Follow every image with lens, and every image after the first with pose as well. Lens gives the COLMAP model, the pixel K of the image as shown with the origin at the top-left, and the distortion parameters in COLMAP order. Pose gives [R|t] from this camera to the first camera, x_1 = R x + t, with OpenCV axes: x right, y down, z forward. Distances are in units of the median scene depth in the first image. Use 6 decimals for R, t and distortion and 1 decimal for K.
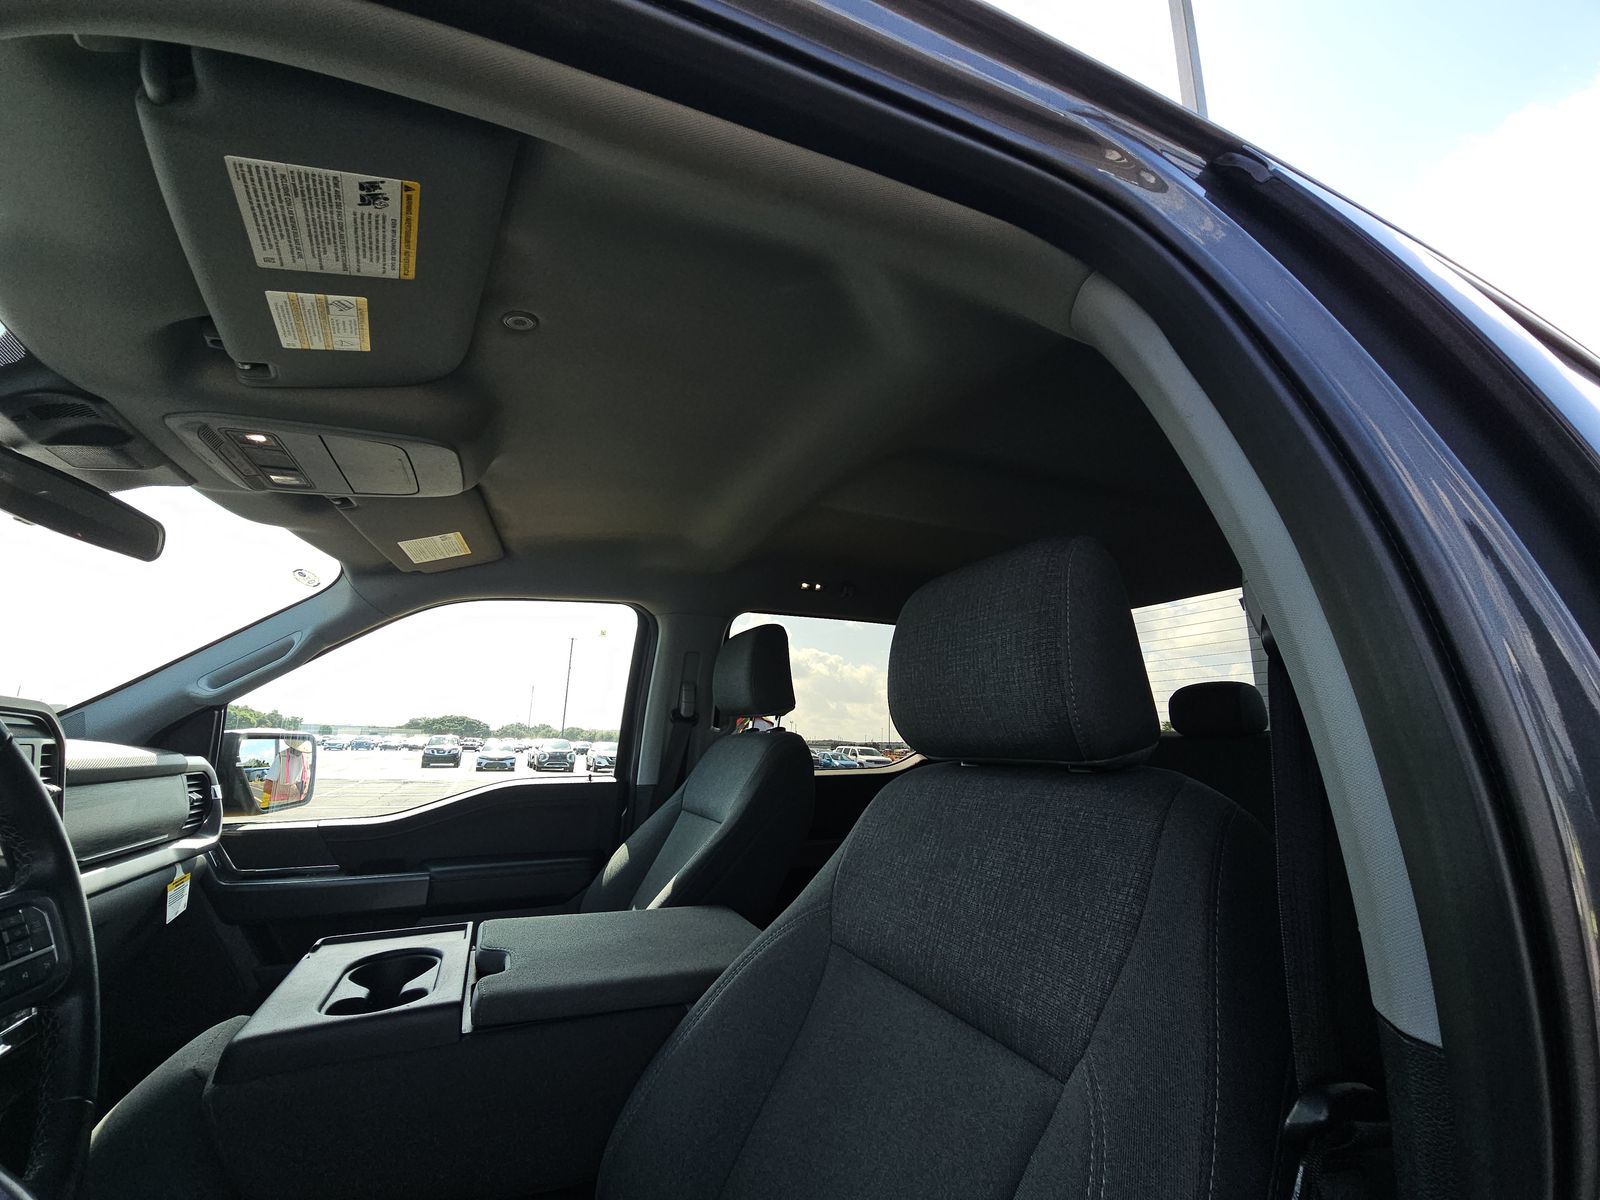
lens RADIAL K [[653.5, 0, 798.2], [0, 653.5, 593.1], [0, 0, 1]] dist [0.013168, -0.011085]
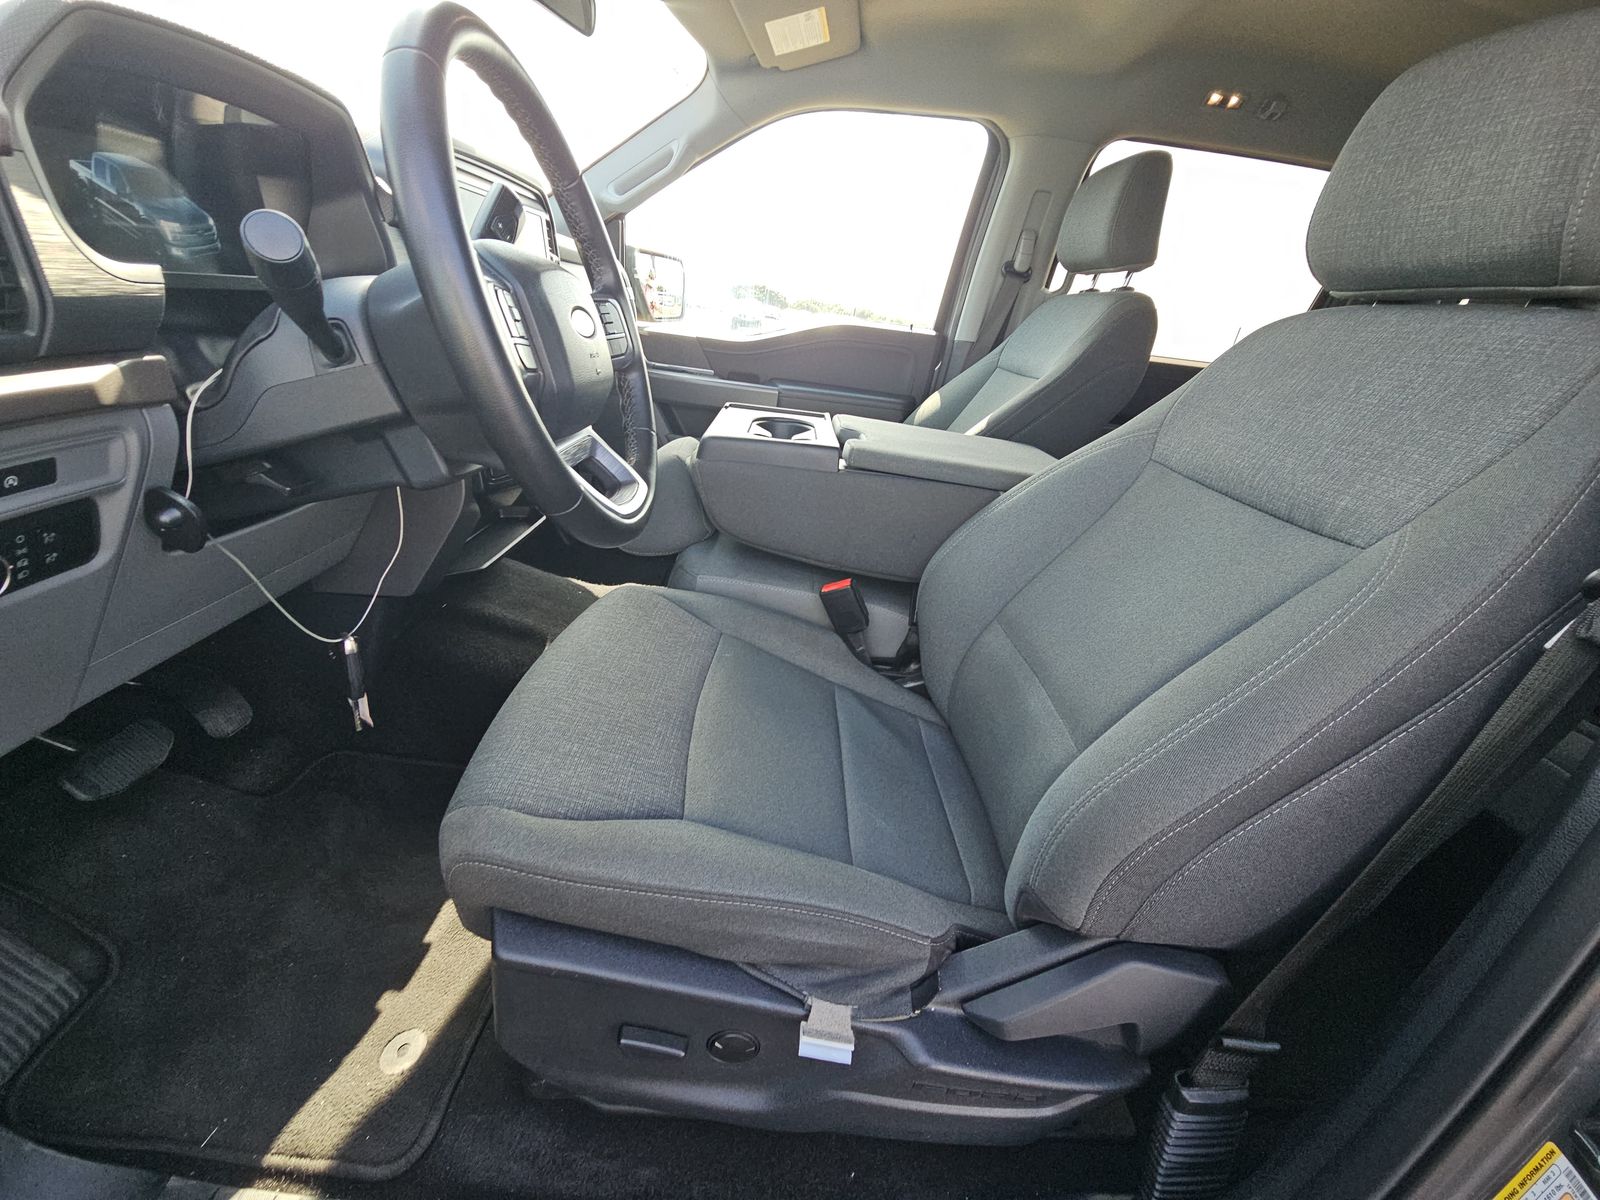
lens RADIAL K [[653.5, 0, 798.2], [0, 653.5, 593.1], [0, 0, 1]] dist [0.013168, -0.011085]
pose [[0.905565, 0.264857, -0.331364, -0.031660], [-0.029682, 0.818784, 0.573334, 0.048697], [0.423167, -0.509356, 0.749324, -0.105554]]
